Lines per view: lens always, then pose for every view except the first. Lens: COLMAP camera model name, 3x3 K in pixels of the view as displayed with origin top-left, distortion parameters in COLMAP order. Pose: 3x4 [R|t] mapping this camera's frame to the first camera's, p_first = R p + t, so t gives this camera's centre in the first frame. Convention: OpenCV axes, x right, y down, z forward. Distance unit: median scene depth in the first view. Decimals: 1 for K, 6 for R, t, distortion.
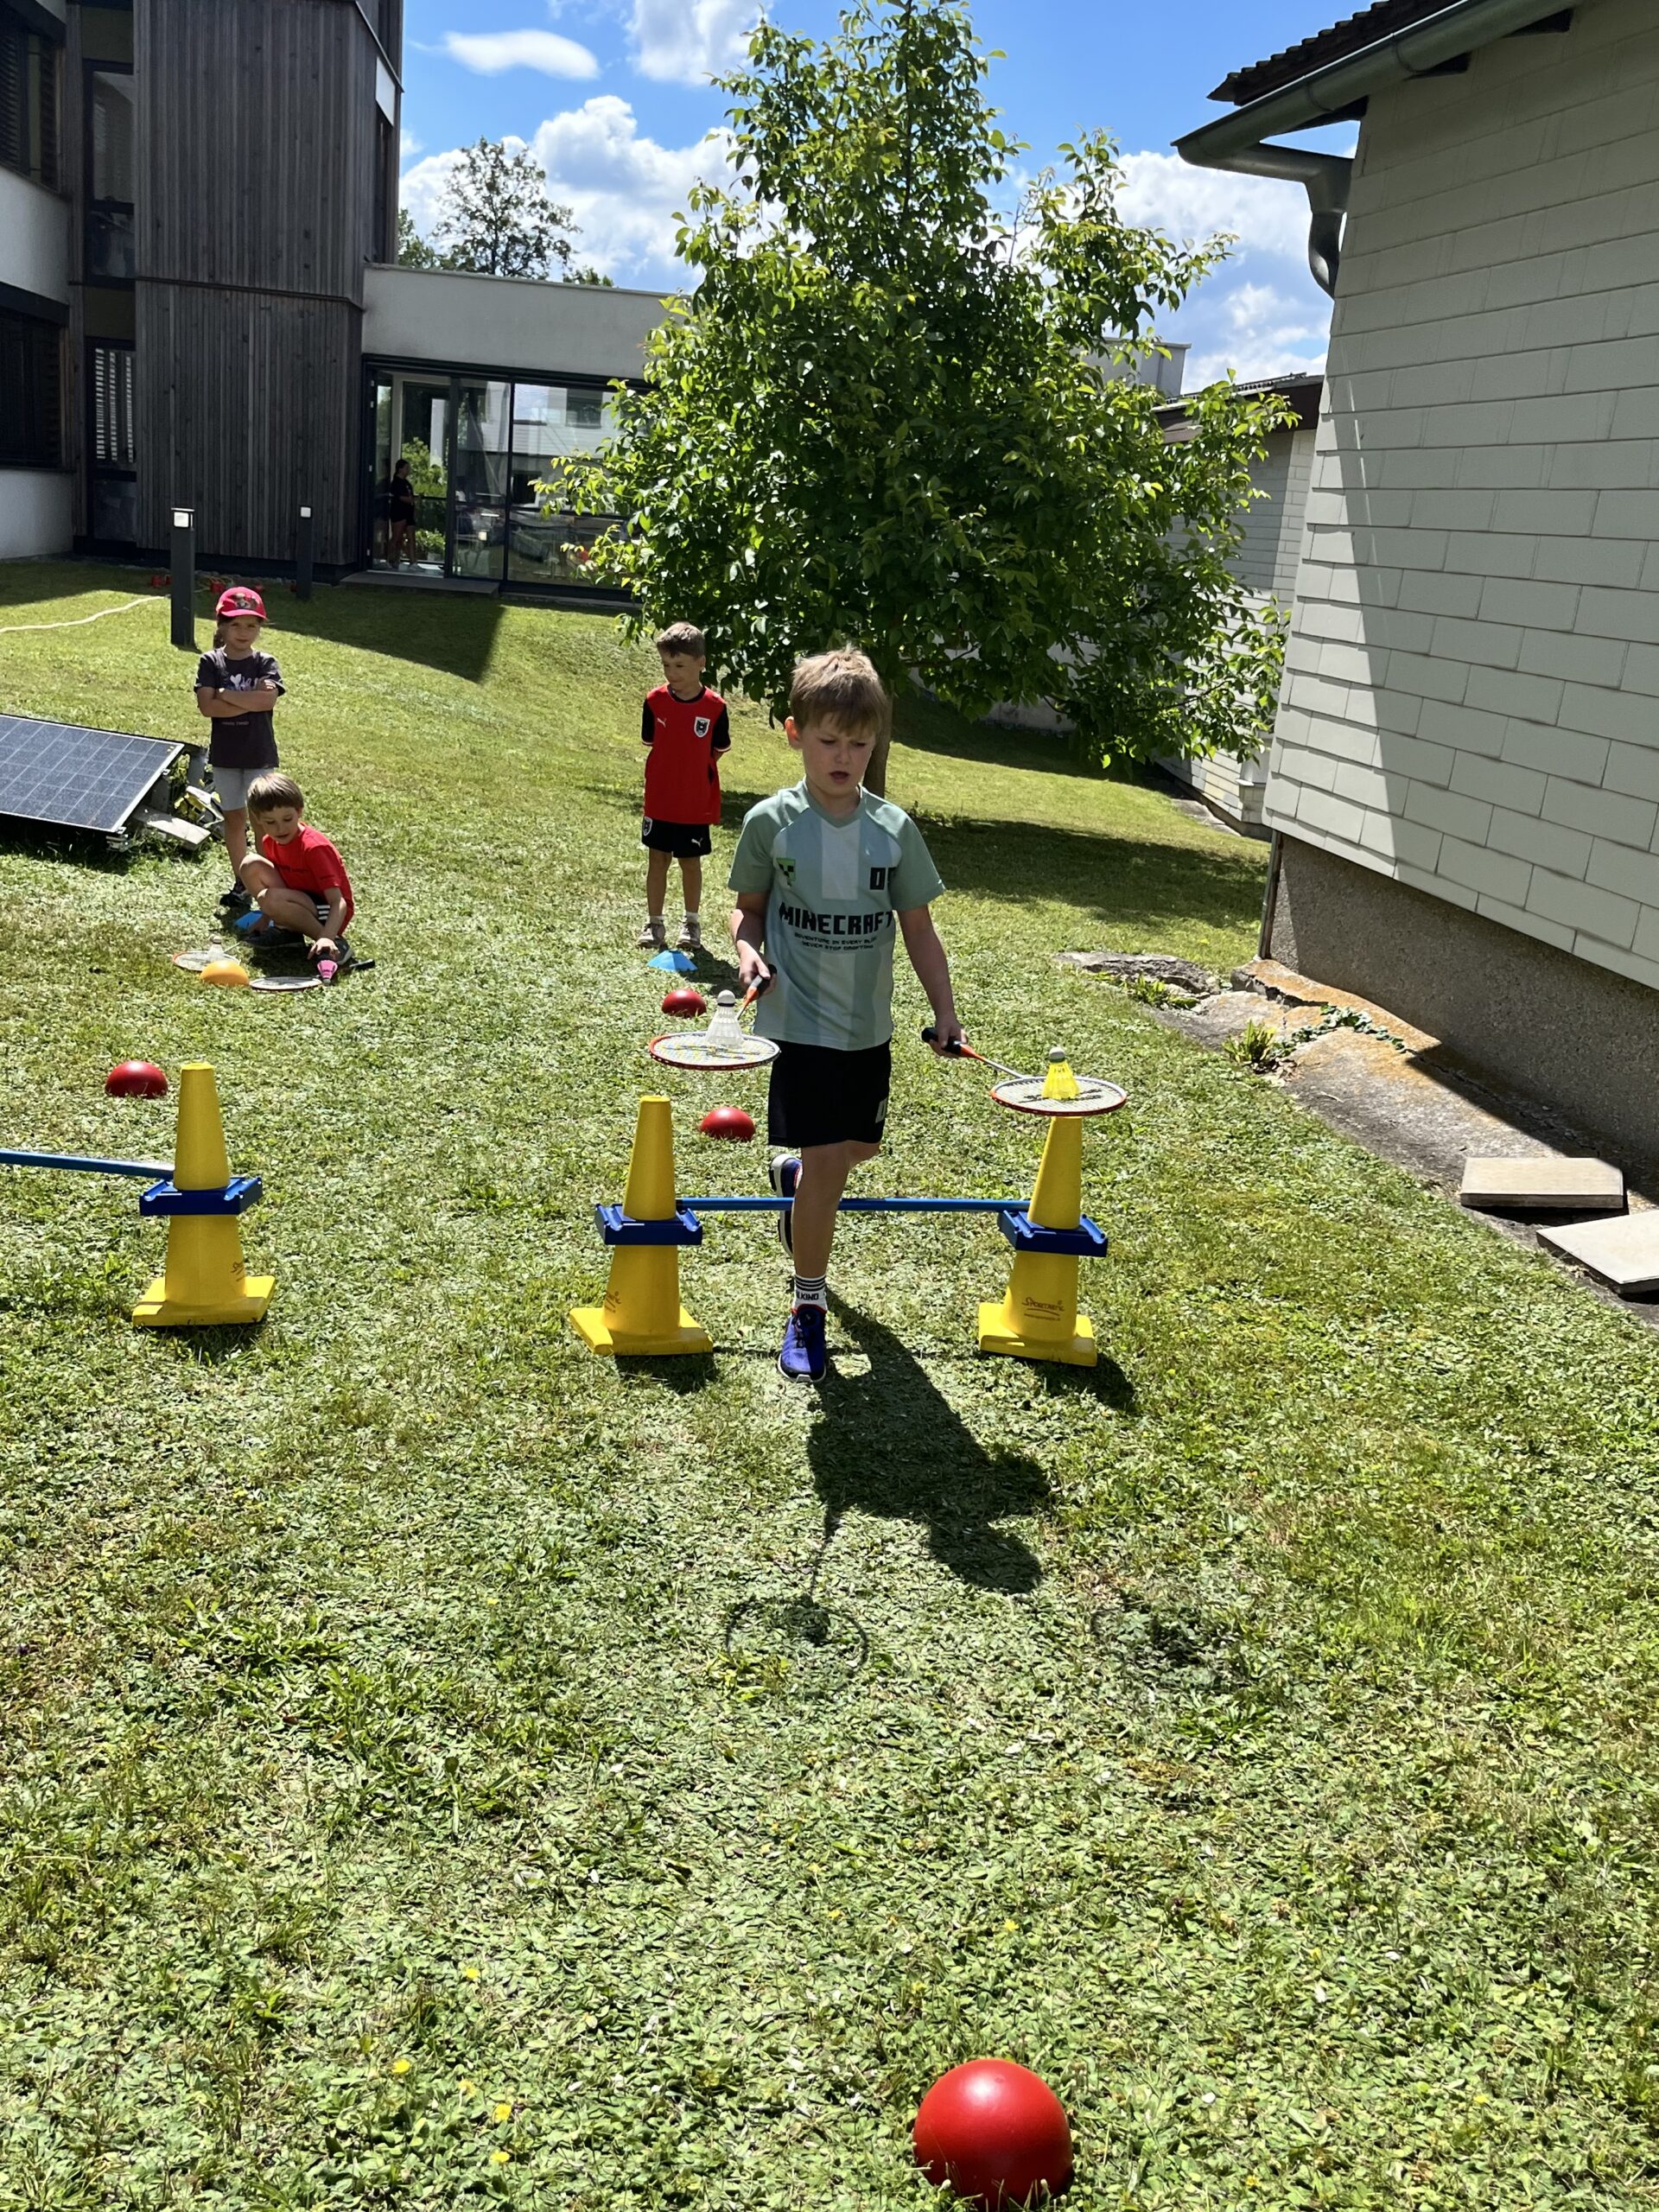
lens RADIAL K [[2063.9, 0, 826.4], [0, 2063.9, 1071.7], [0, 0, 1]] dist [0.060401, -0.088390]
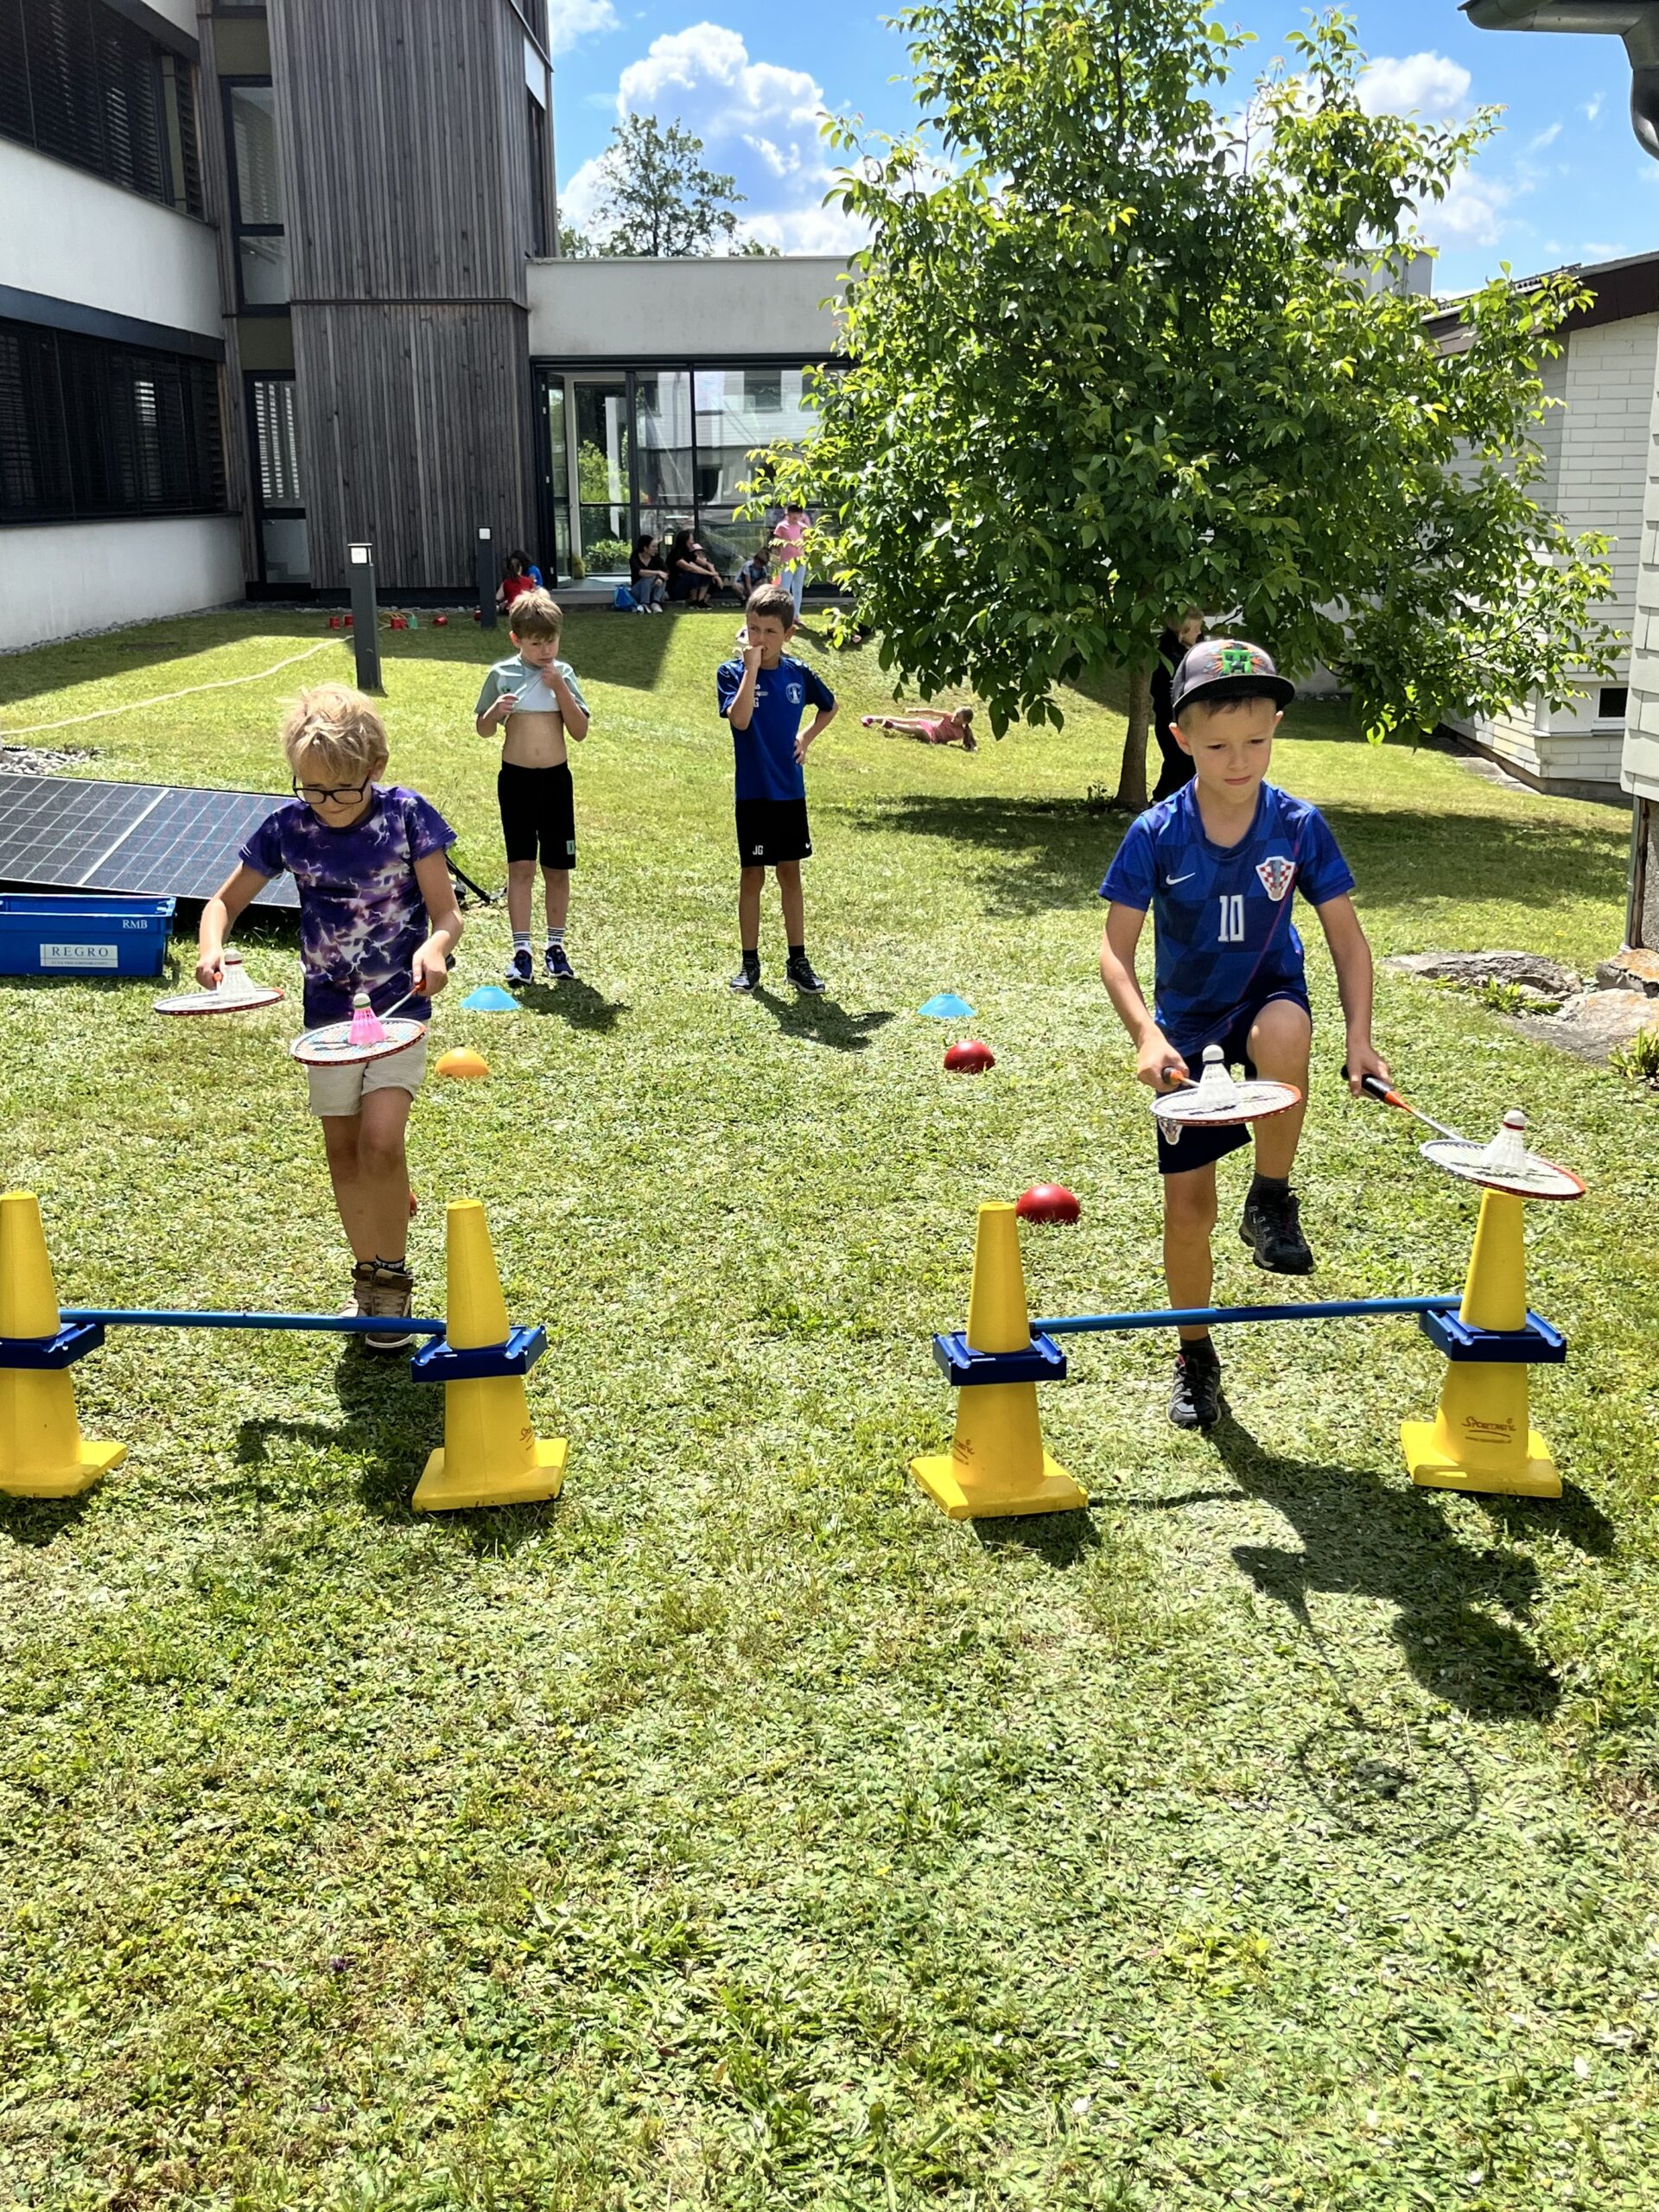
lens RADIAL K [[2225.9, 0, 829.5], [0, 2225.9, 1106.0], [0, 0, 1]] dist [0.082882, -0.170521]
pose [[0.991816, -0.070163, -0.106666, -0.057071], [0.070881, 0.997480, 0.002948, -0.038434], [0.106190, -0.010484, 0.994291, 0.108315]]
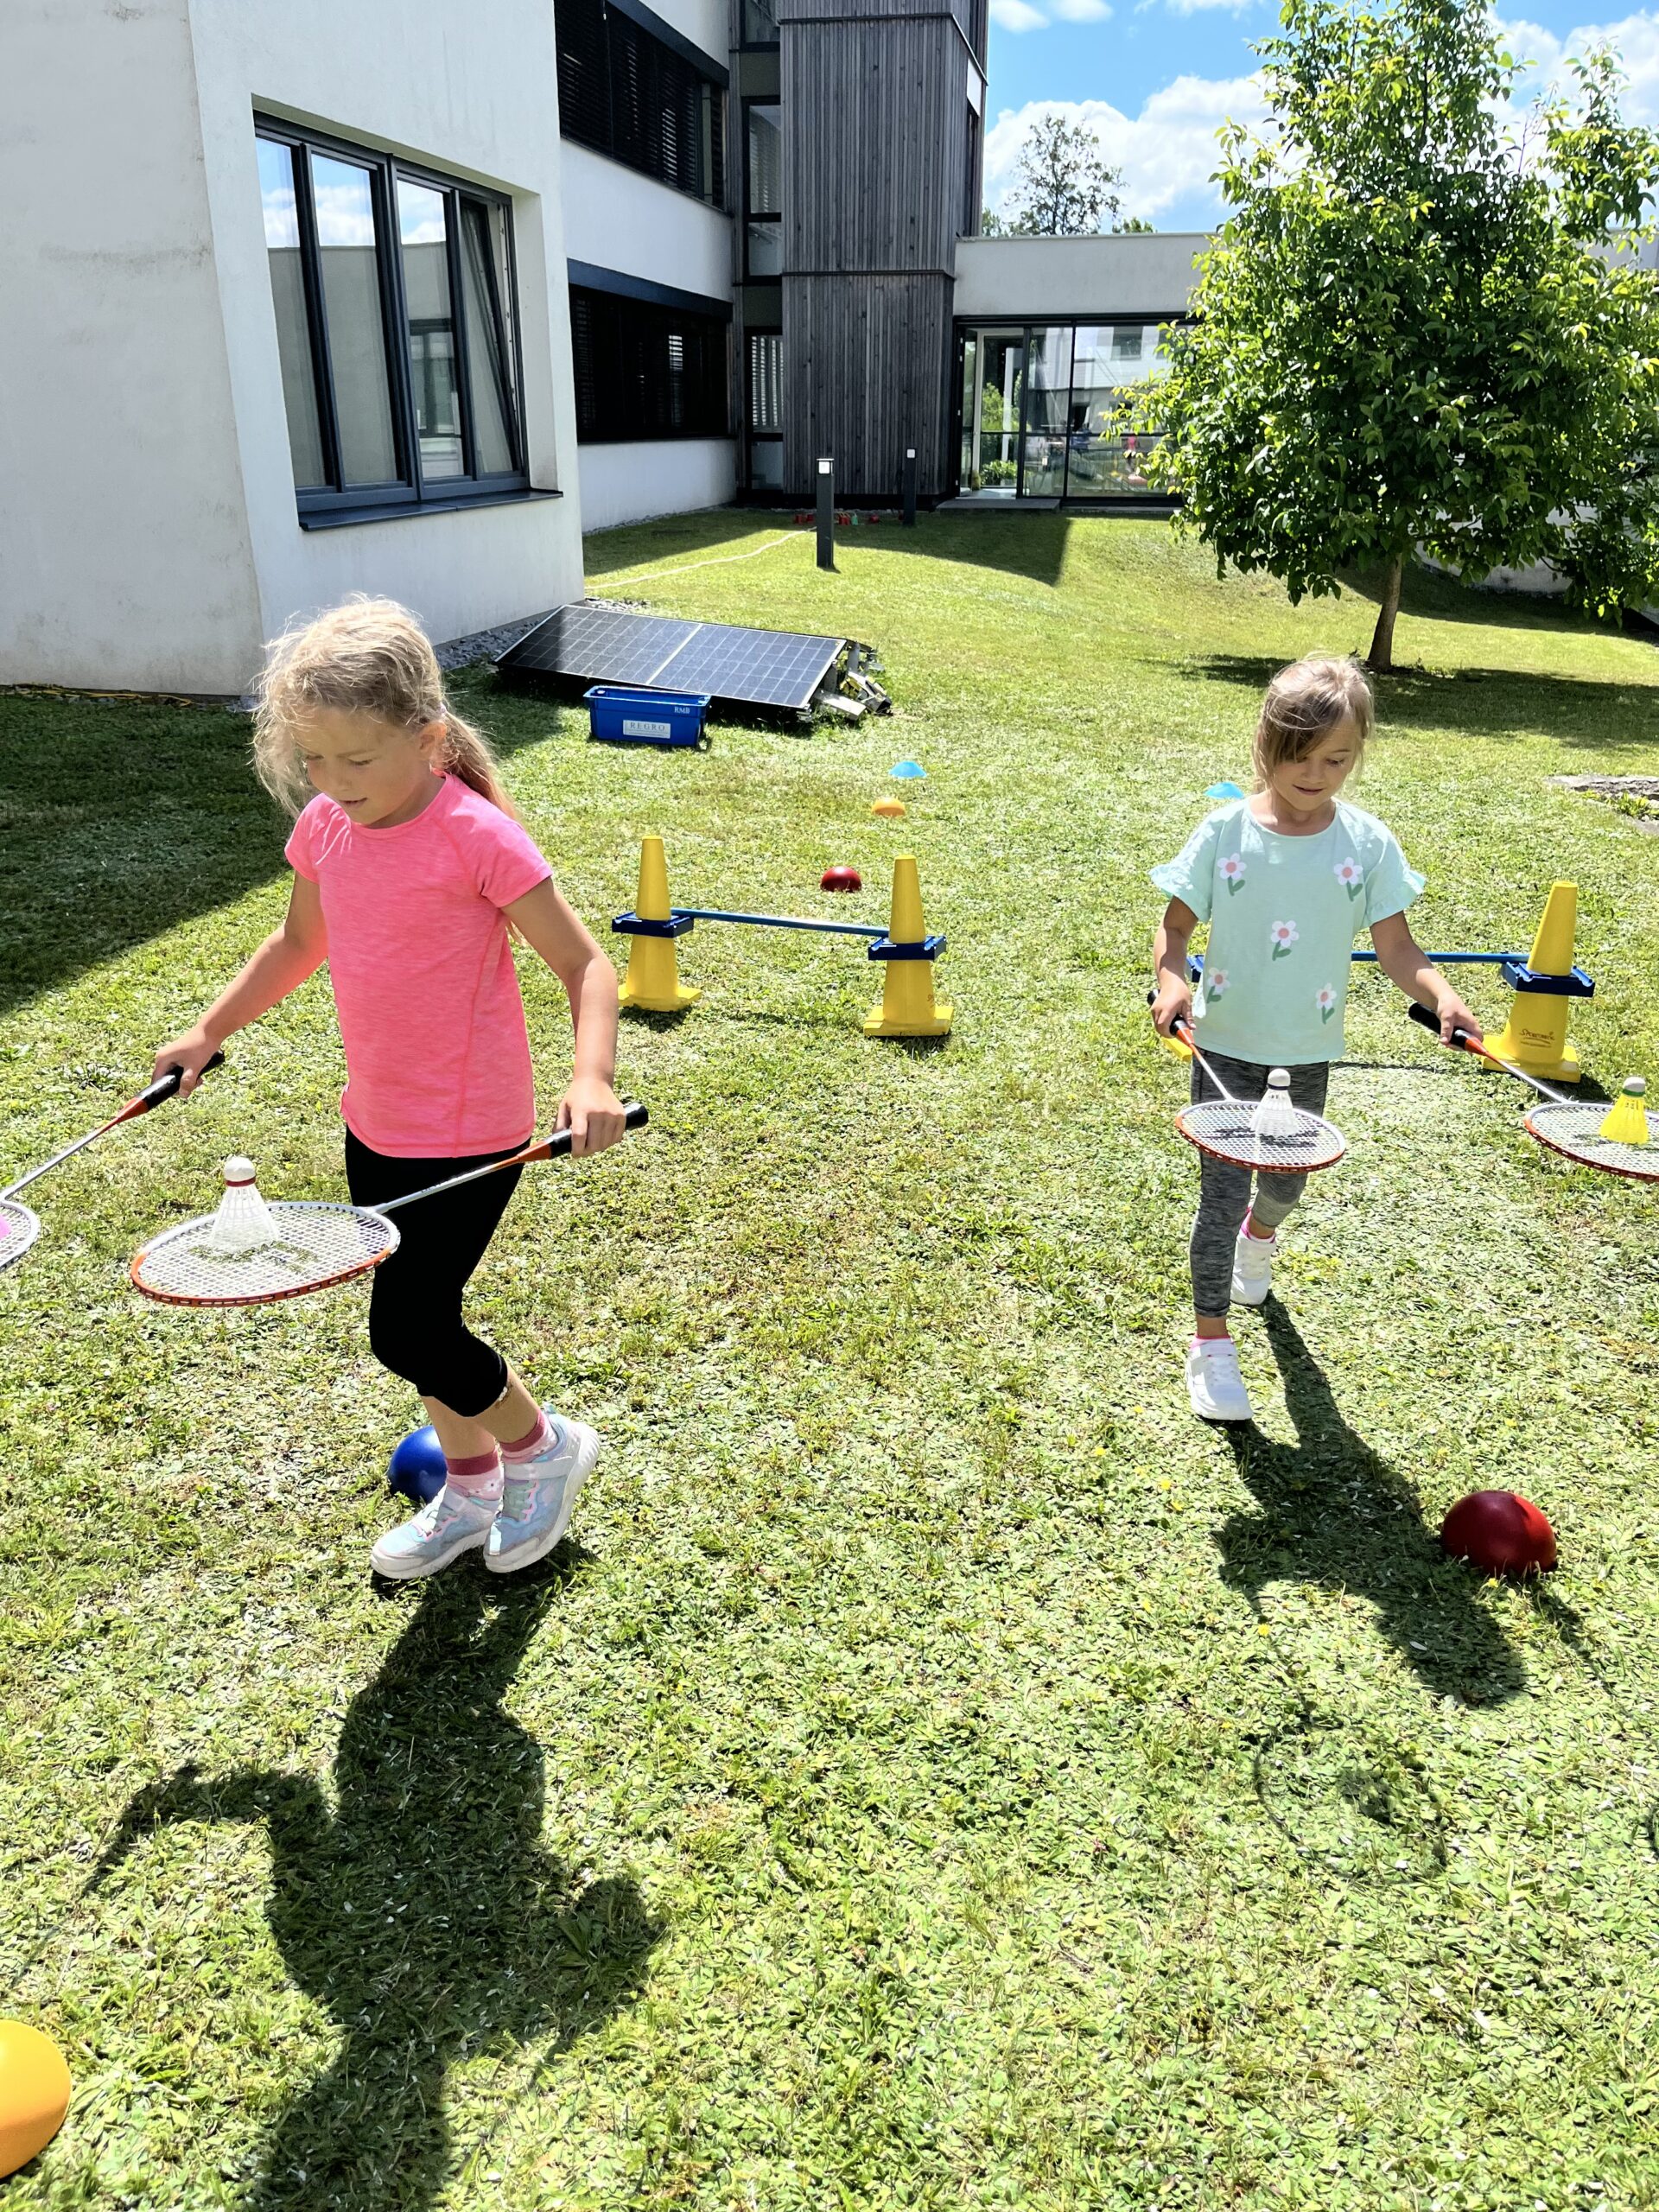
lens RADIAL K [[1625.0, 0, 821.6], [0, 1625.0, 1115.0], [0, 0, 1]] dist [0.064010, -0.085692]
pose [[0.957942, 0.029875, -0.285403, -0.033433], [0.006710, 0.991962, 0.126359, 0.034993], [0.286884, -0.122959, 0.950041, -0.124359]]
